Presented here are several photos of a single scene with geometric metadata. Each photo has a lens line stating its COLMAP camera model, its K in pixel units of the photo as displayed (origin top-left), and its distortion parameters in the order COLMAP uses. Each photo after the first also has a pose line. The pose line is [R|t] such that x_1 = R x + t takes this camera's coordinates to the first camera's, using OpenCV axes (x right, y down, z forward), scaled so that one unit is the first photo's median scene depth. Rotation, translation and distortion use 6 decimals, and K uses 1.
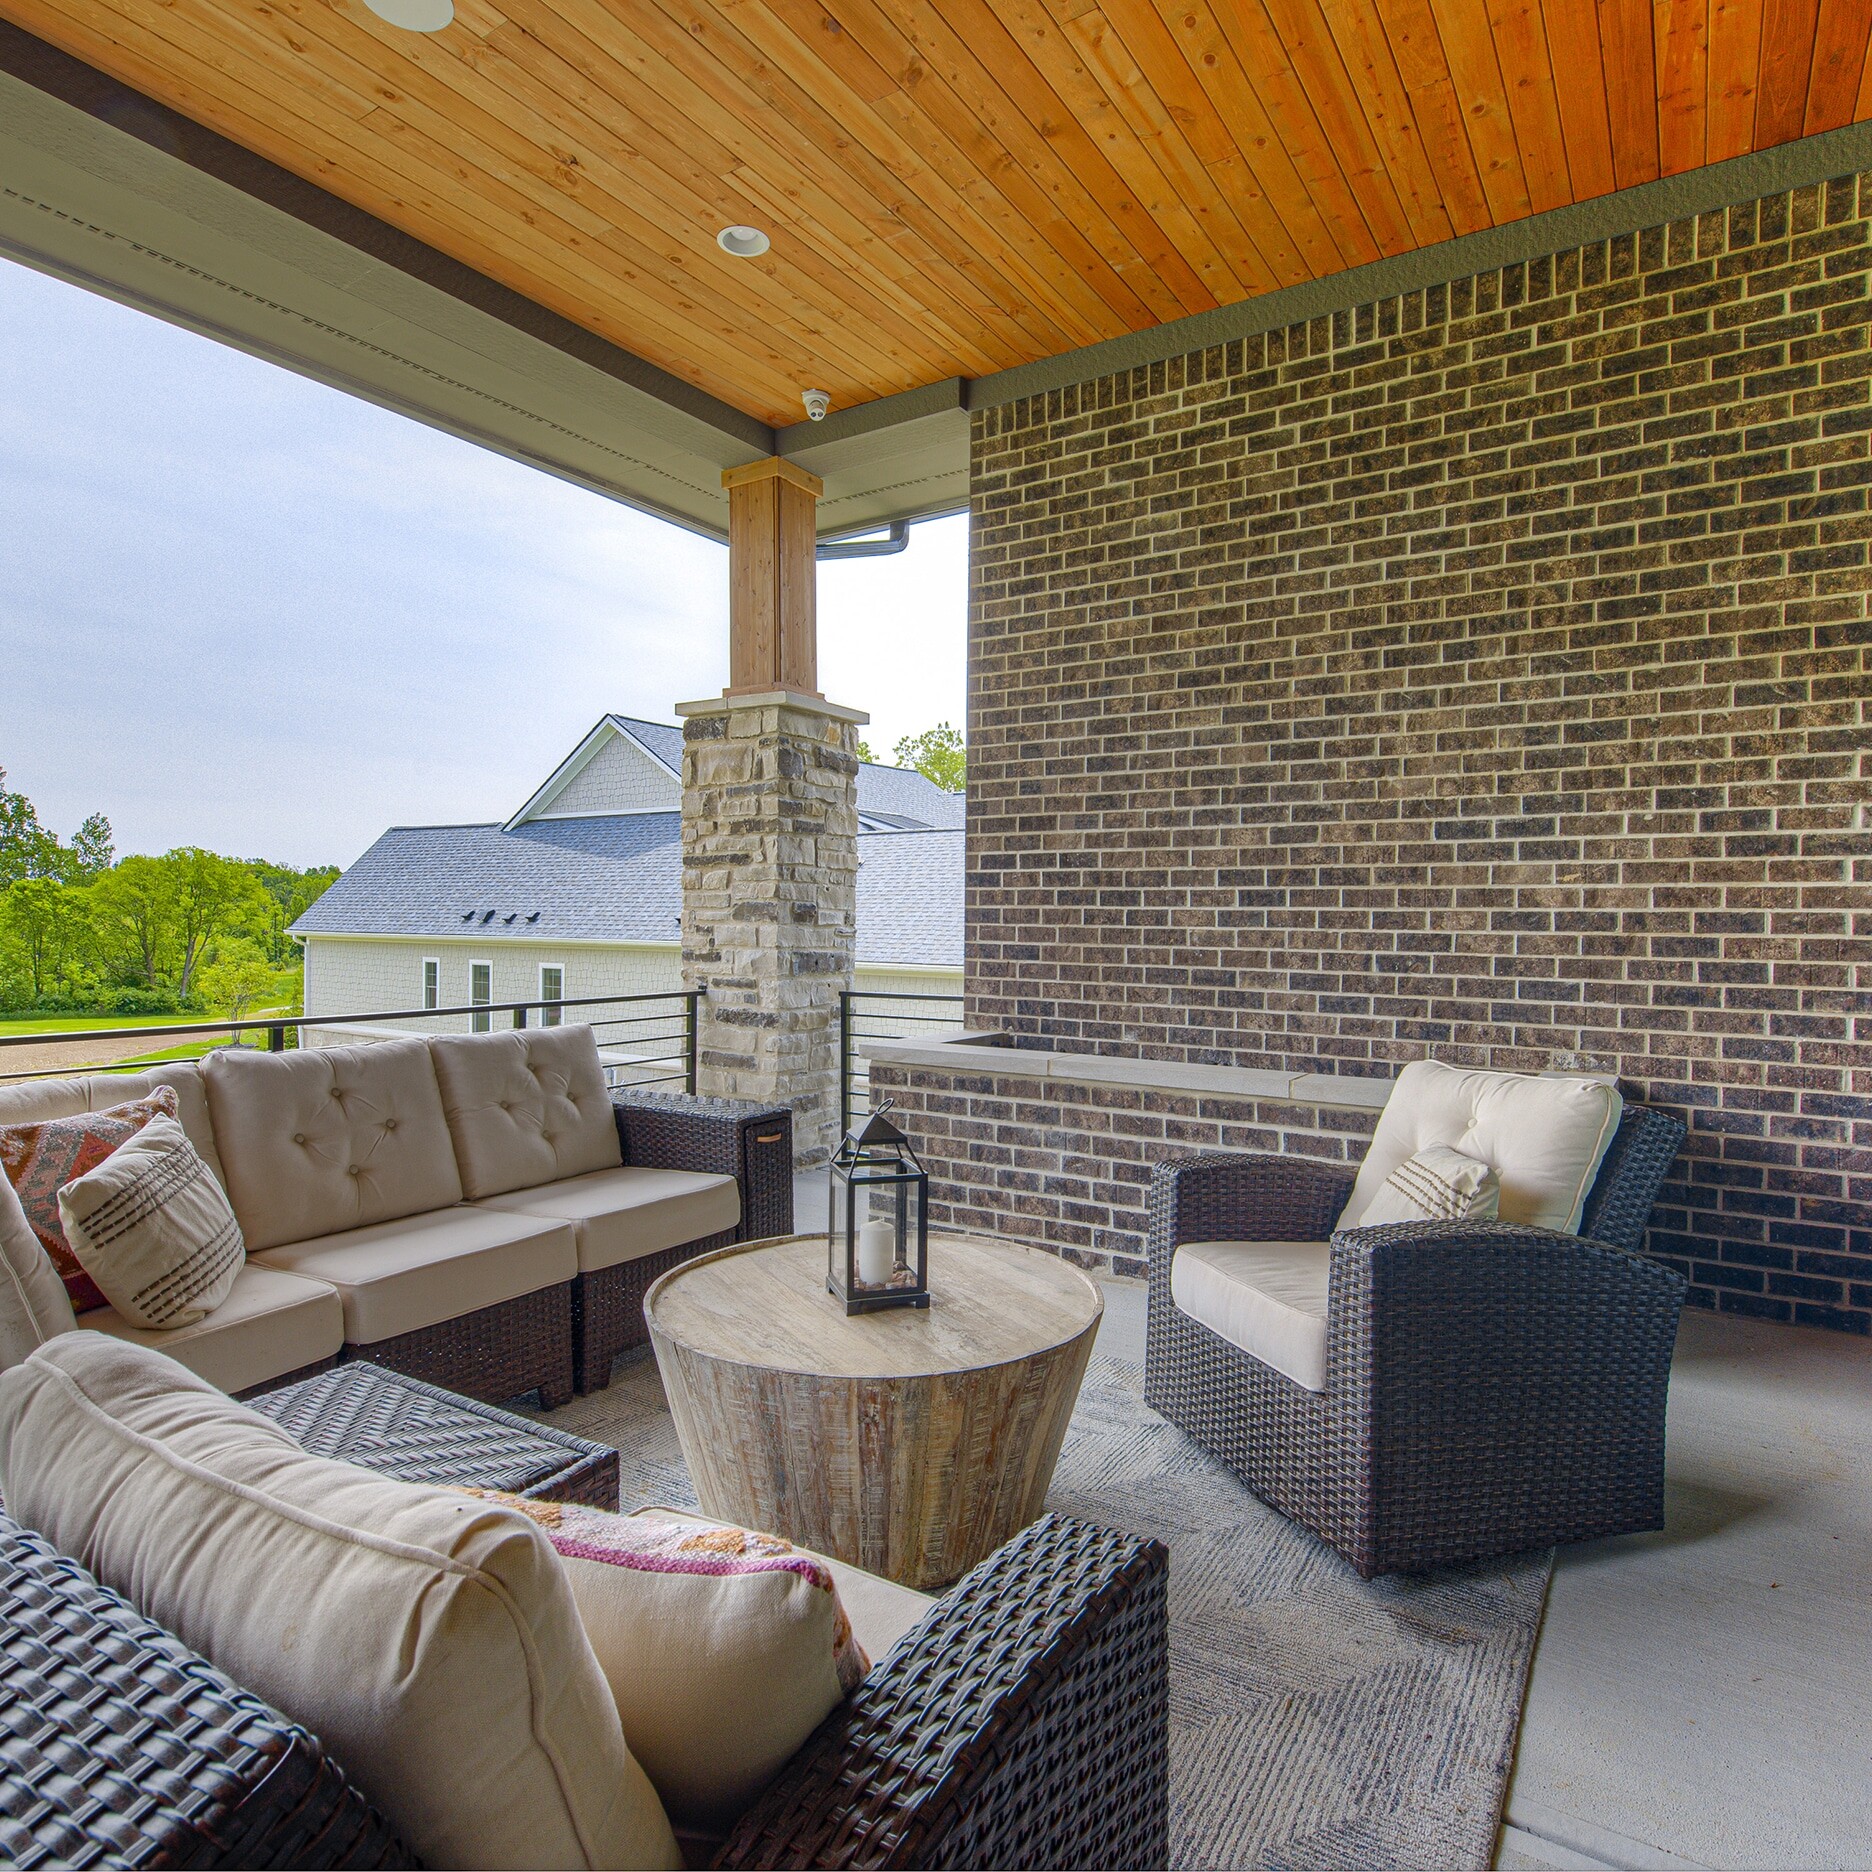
lens RADIAL K [[1161.3, 0, 934.8], [0, 1161.3, 941.0], [0, 0, 1]] dist [0.005426, 0.001277]
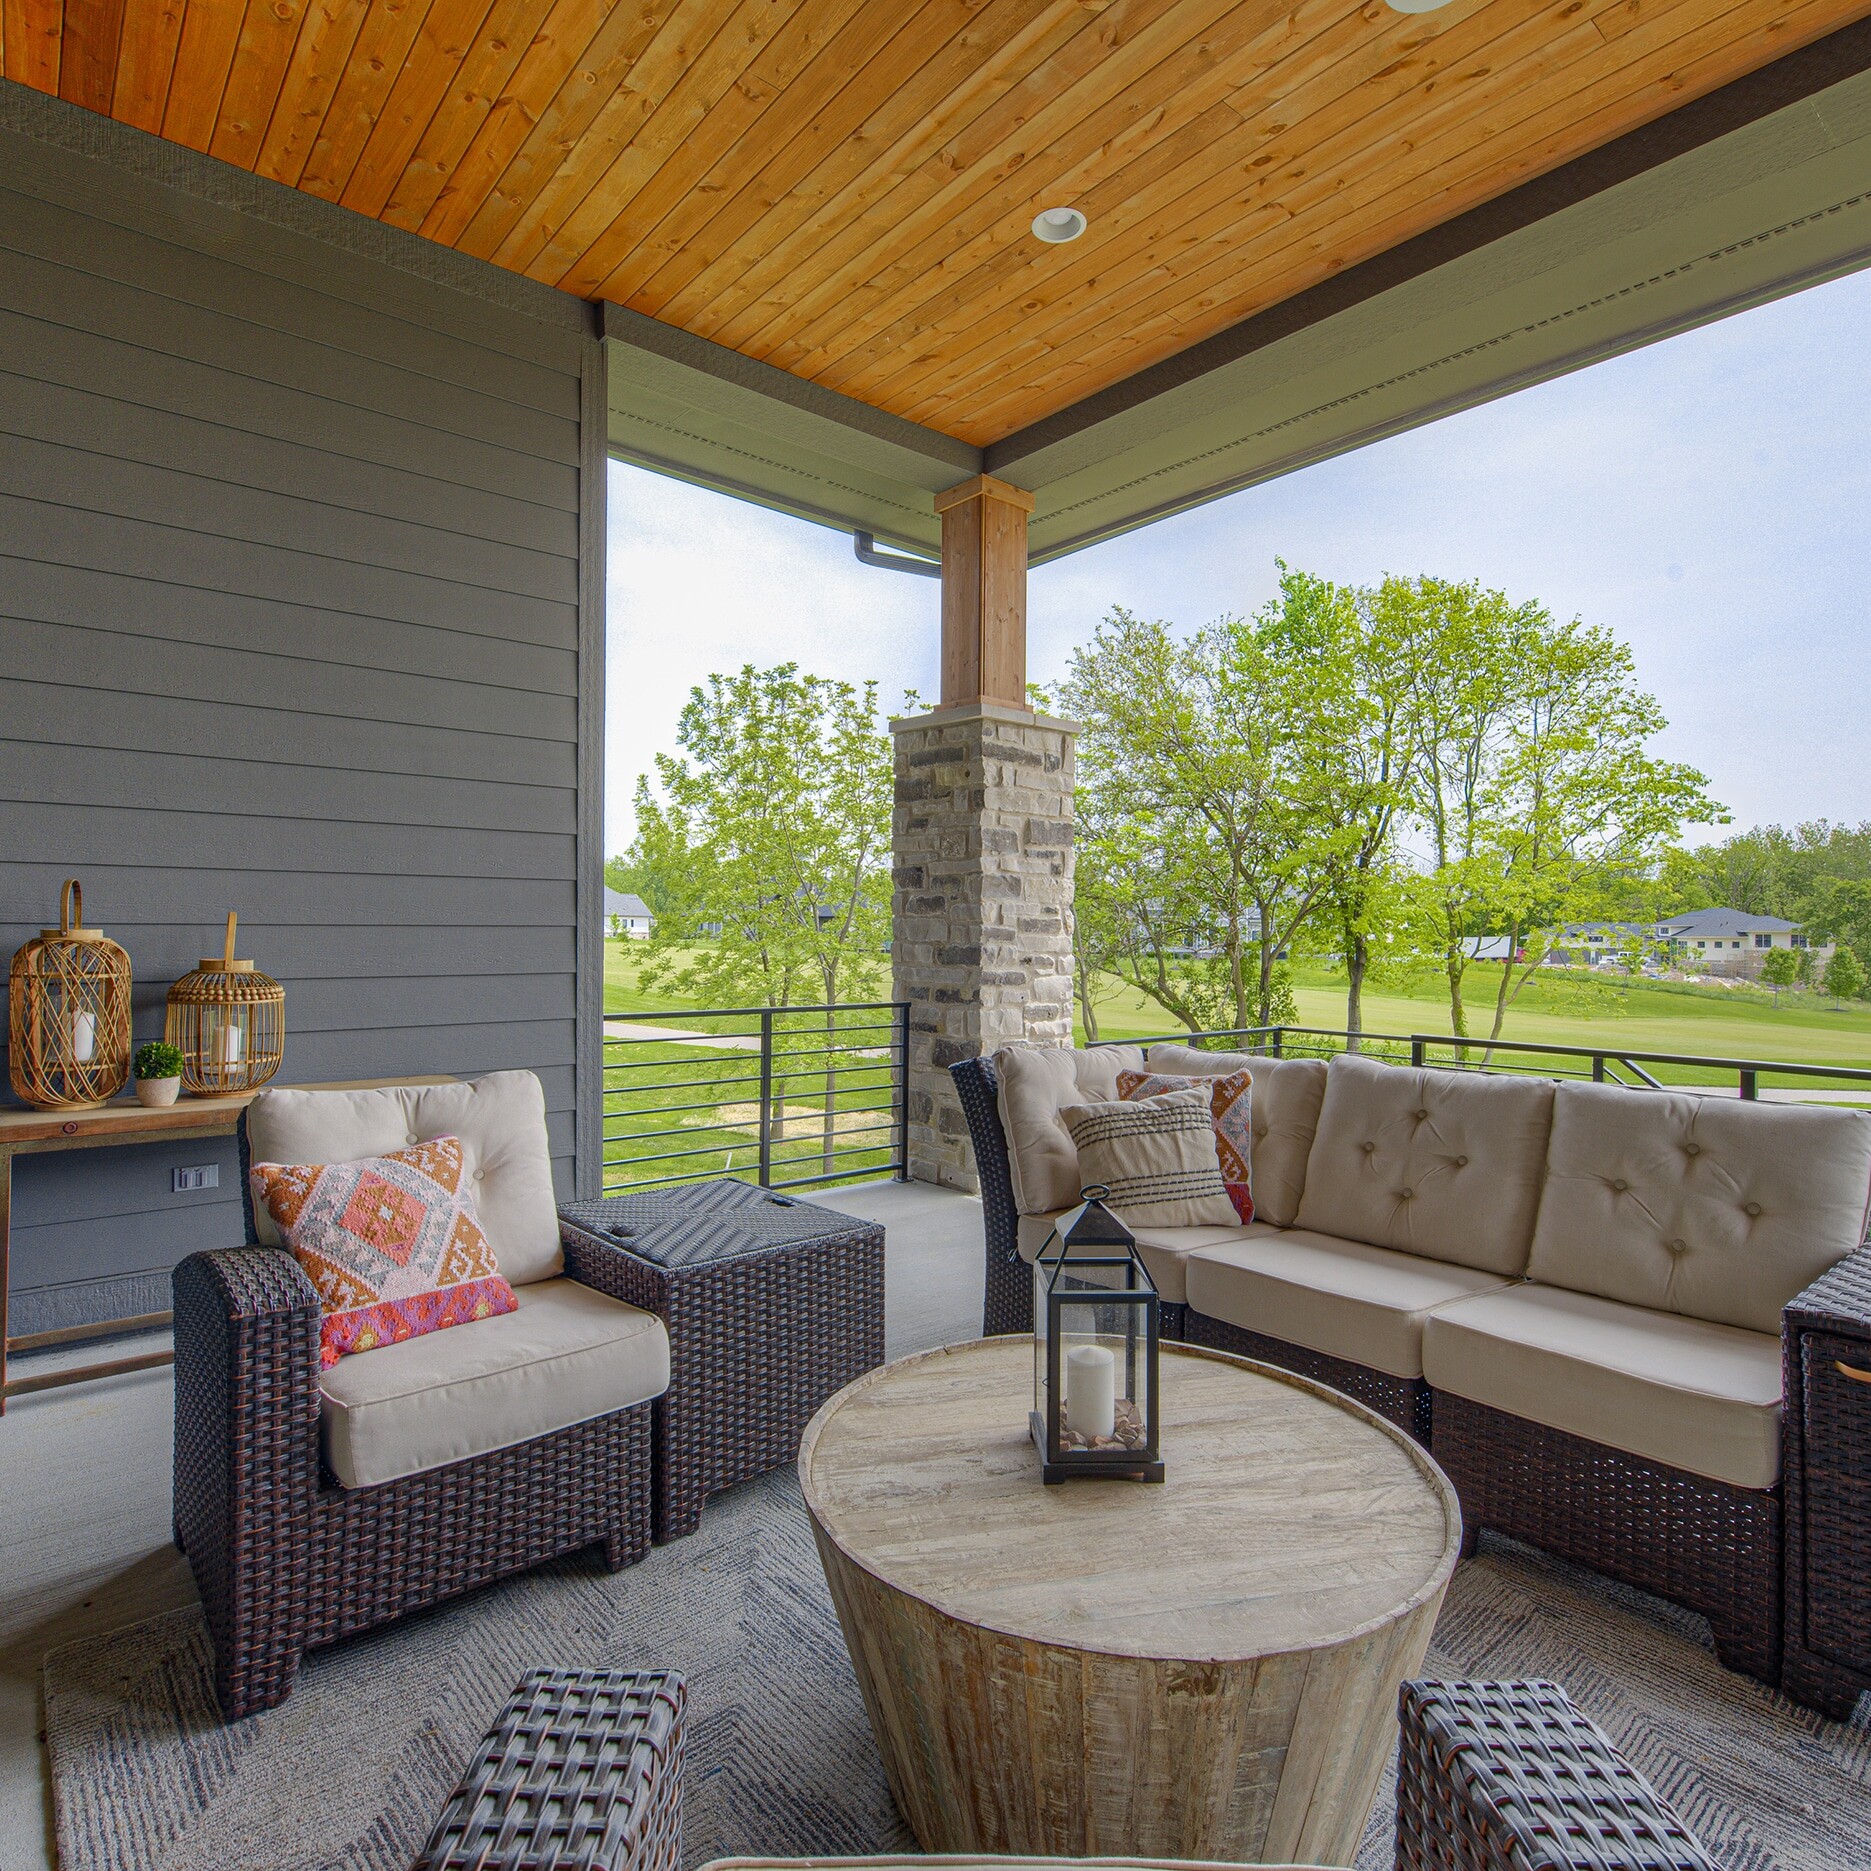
lens RADIAL K [[1112.8, 0, 934.3], [0, 1112.8, 928.9], [0, 0, 1]] dist [-0.000260, 0.000334]
pose [[-0.291249, -0.014748, -0.956534, 0.498681], [-0.033475, 0.999426, -0.005217, -0.007555], [0.956061, 0.030500, -0.291576, 0.855098]]
